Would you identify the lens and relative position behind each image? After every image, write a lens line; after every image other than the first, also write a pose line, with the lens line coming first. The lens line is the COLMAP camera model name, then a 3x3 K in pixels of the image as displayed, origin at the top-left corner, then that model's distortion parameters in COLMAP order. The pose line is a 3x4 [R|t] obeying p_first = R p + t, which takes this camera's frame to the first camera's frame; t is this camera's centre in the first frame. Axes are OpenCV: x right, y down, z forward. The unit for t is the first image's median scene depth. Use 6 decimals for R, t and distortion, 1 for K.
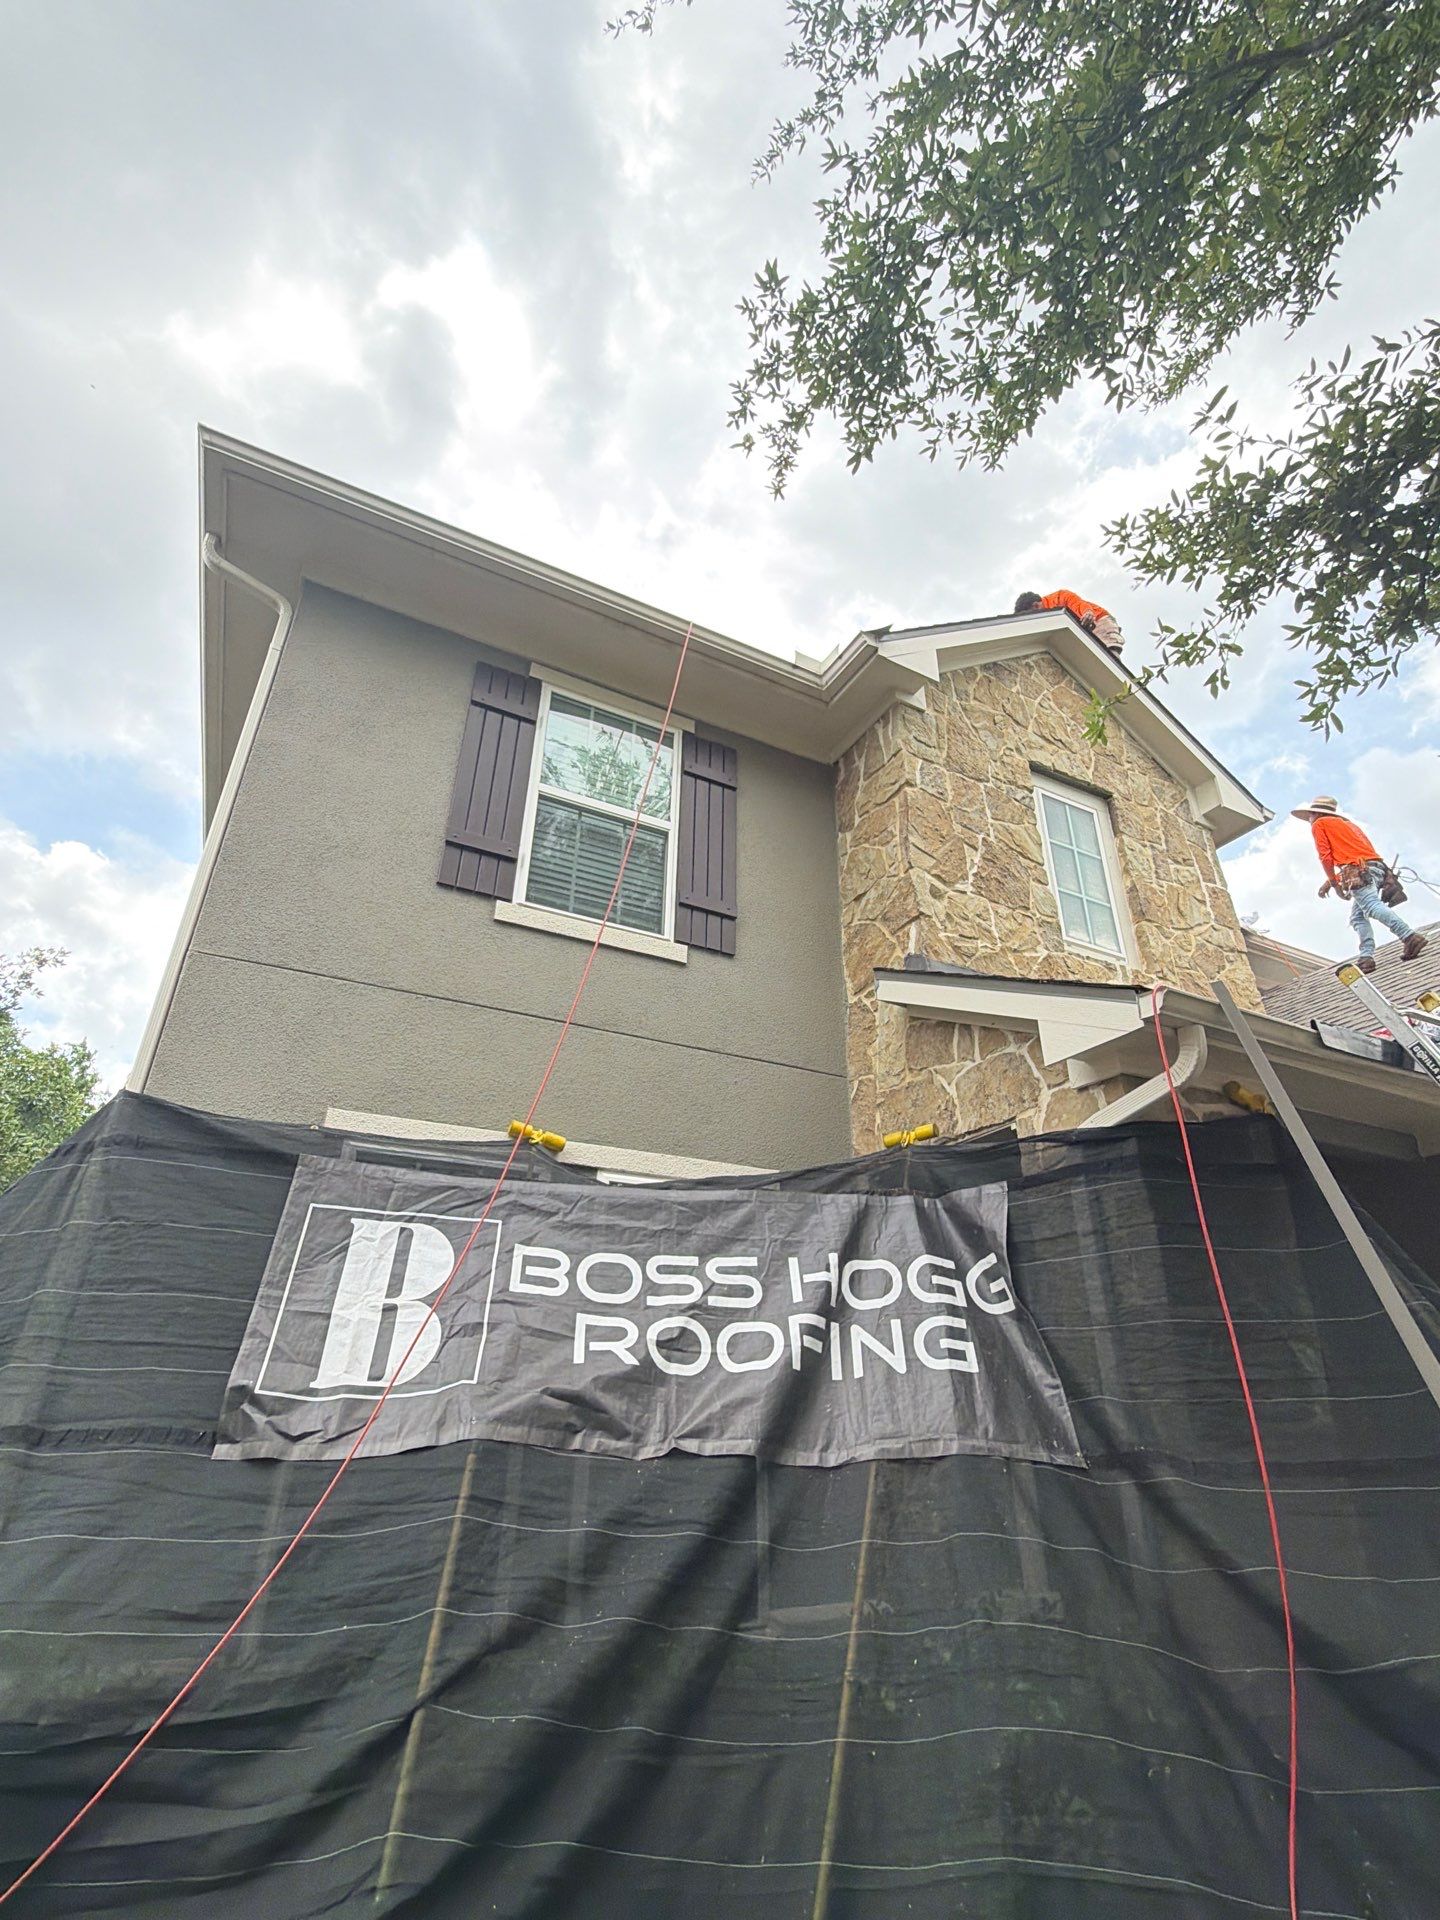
lens RADIAL K [[905.9, 0, 710.8], [0, 905.9, 974.9], [0, 0, 1]] dist [0.003643, -0.000524]
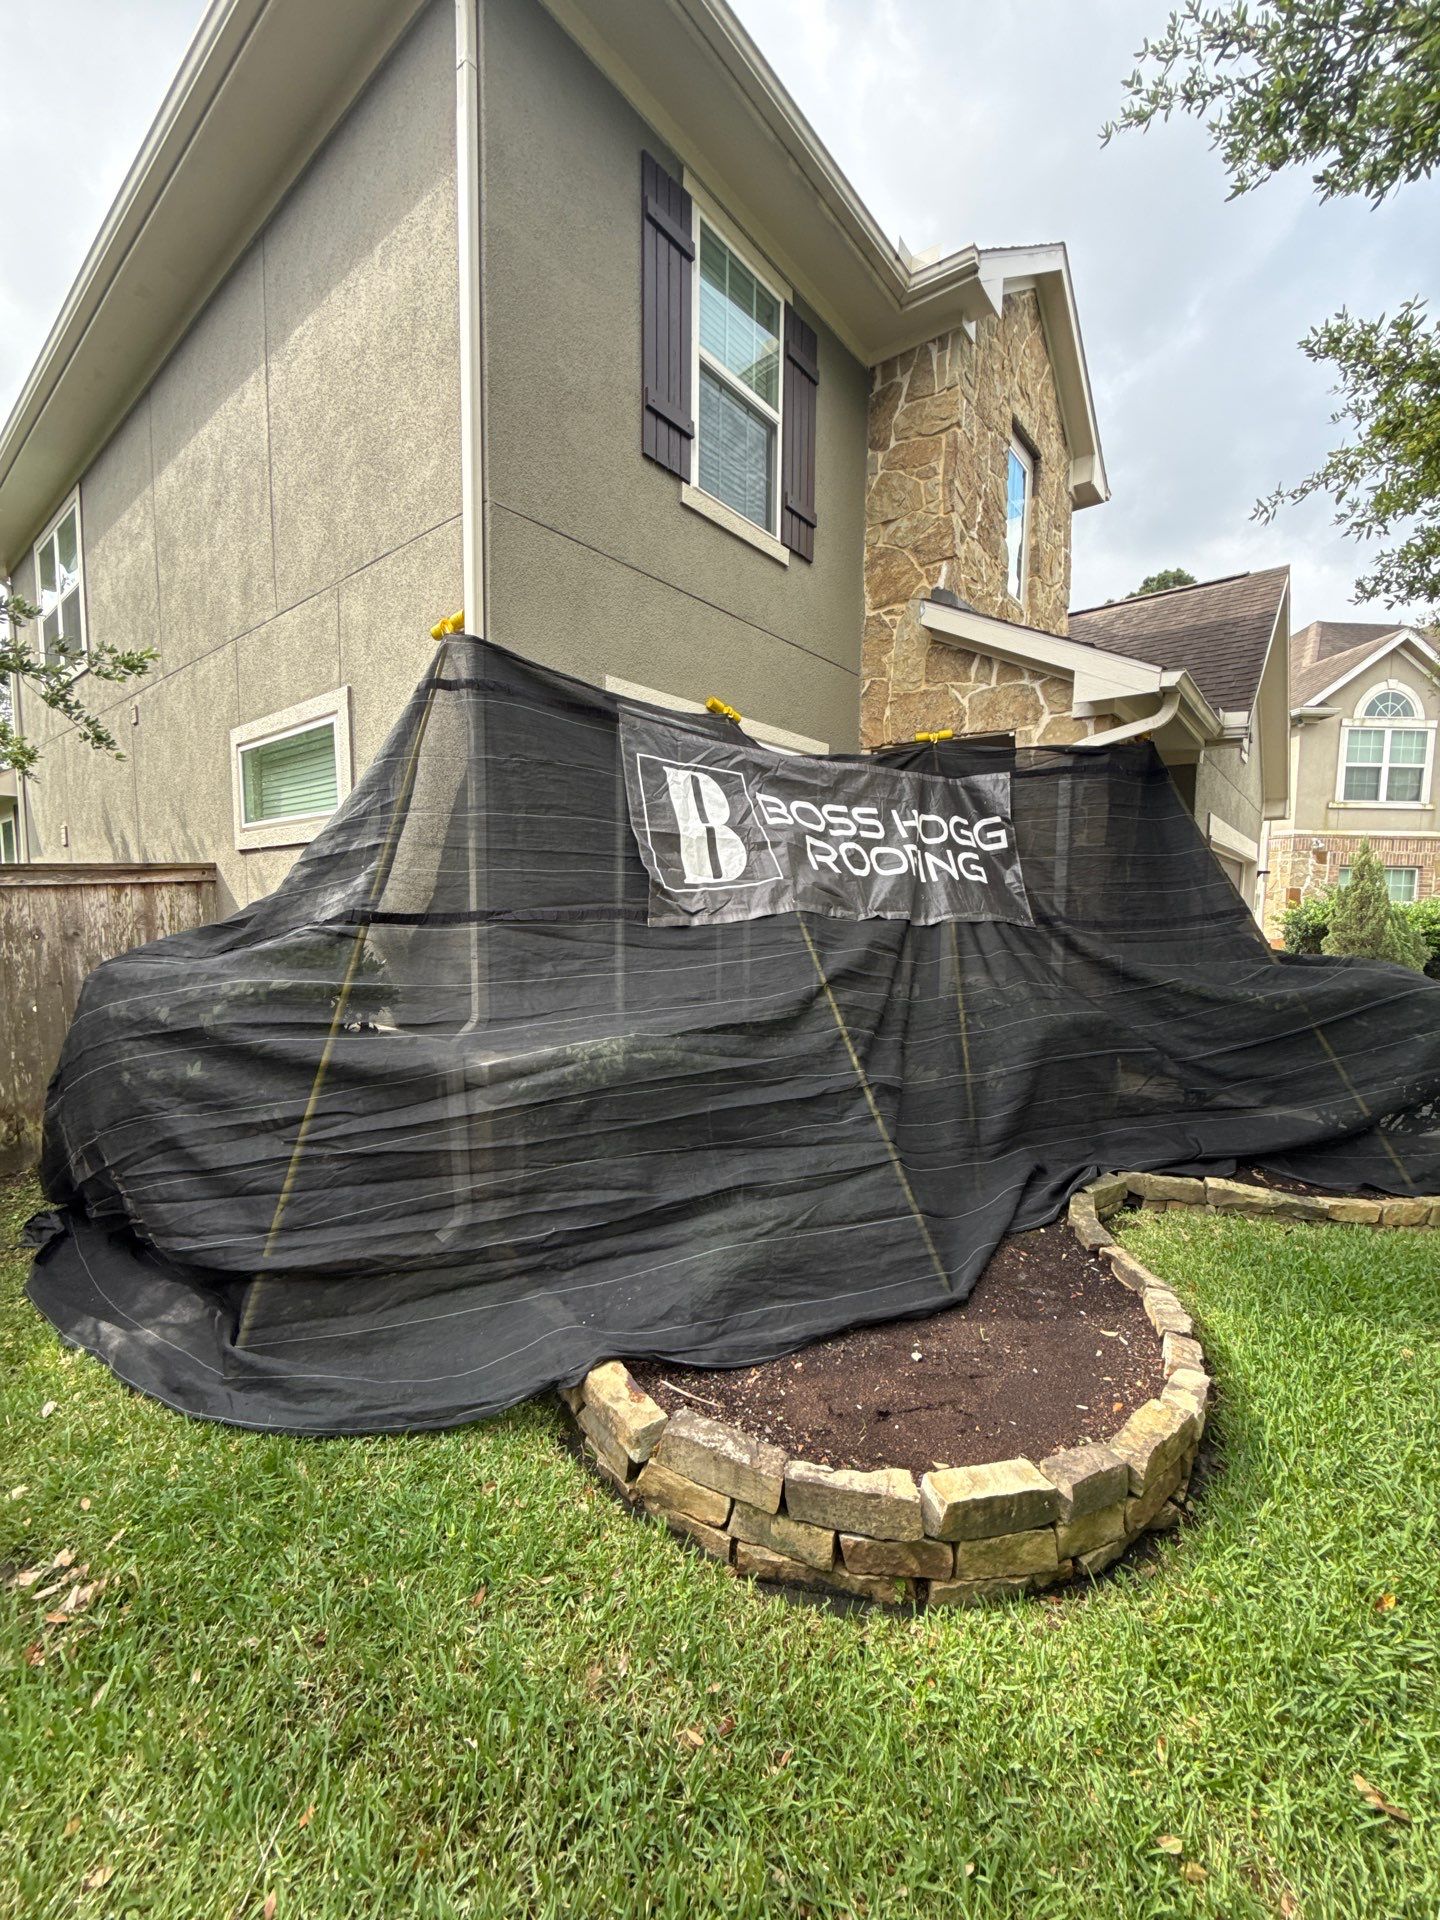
lens RADIAL K [[759.6, 0, 716.3], [0, 759.6, 966.6], [0, 0, 1]] dist [0.005415, -0.000286]
pose [[0.922109, -0.026338, 0.386032, -0.642810], [-0.175944, 0.860028, 0.478952, -0.027382], [-0.344613, -0.509567, 0.788406, -0.065247]]
